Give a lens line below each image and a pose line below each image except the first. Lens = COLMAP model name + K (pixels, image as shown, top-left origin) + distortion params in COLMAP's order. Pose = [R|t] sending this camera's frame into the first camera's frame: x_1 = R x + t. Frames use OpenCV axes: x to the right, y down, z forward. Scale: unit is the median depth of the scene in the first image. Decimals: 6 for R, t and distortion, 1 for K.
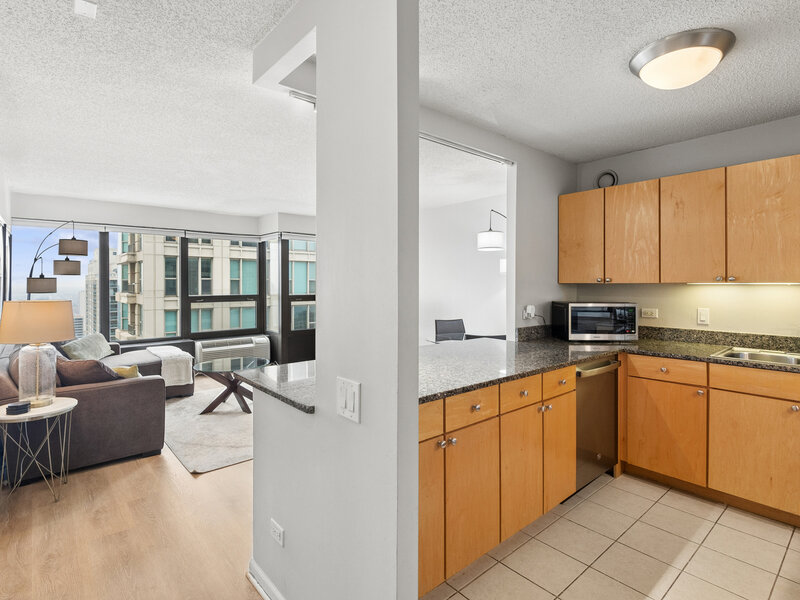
lens RADIAL K [[426.9, 0, 393.4], [0, 426.9, 282.7], [0, 0, 1]] dist [0.037070, -0.021847]
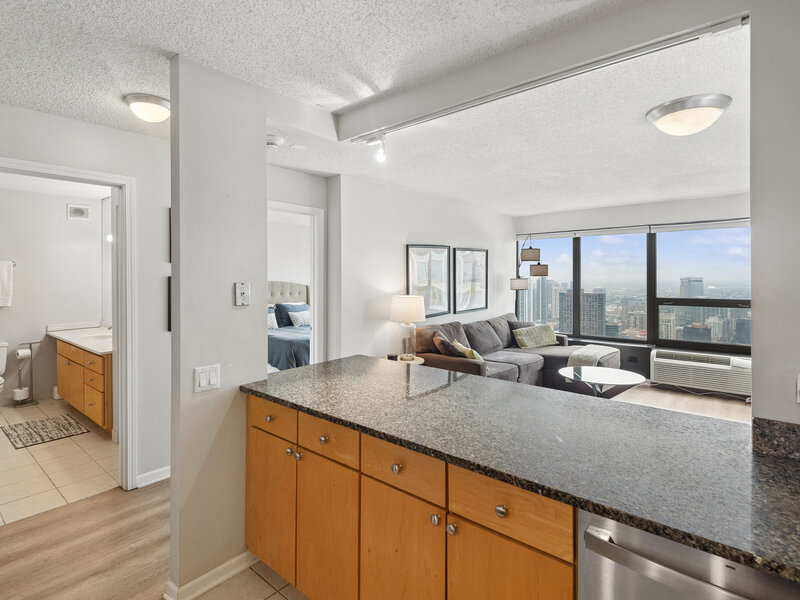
lens RADIAL K [[426.9, 0, 387.9], [0, 426.9, 279.4], [0, 0, 1]] dist [0.037070, -0.021847]
pose [[0.170175, 0.010959, -0.985353, 0.673633], [0.000550, 0.999937, 0.011216, -0.037247], [0.985414, -0.002451, 0.170159, 0.590903]]
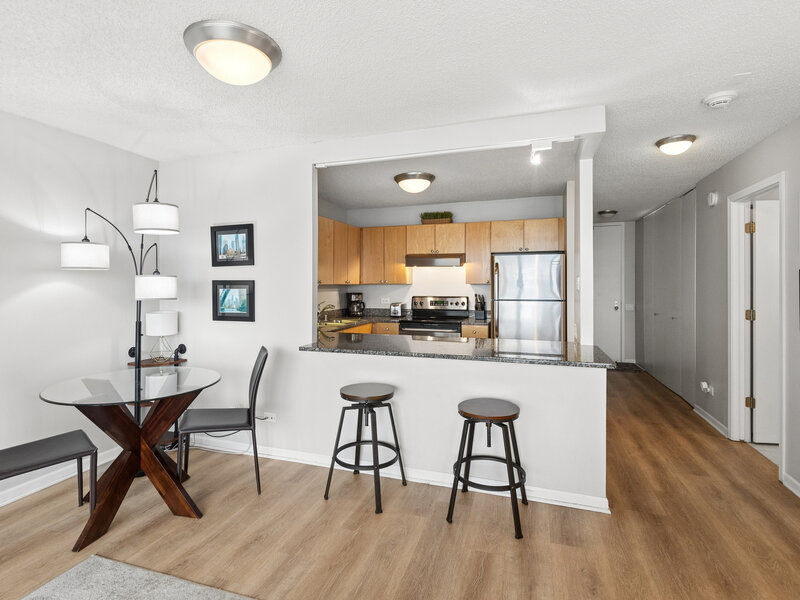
lens RADIAL K [[426.9, 0, 390.8], [0, 426.9, 284.6], [0, 0, 1]] dist [0.037070, -0.021847]
pose [[-0.524499, -0.000907, 0.851410, -0.695832], [0.001318, 0.999997, 0.001877, -0.001126], [-0.851410, 0.002107, -0.524497, 1.431076]]
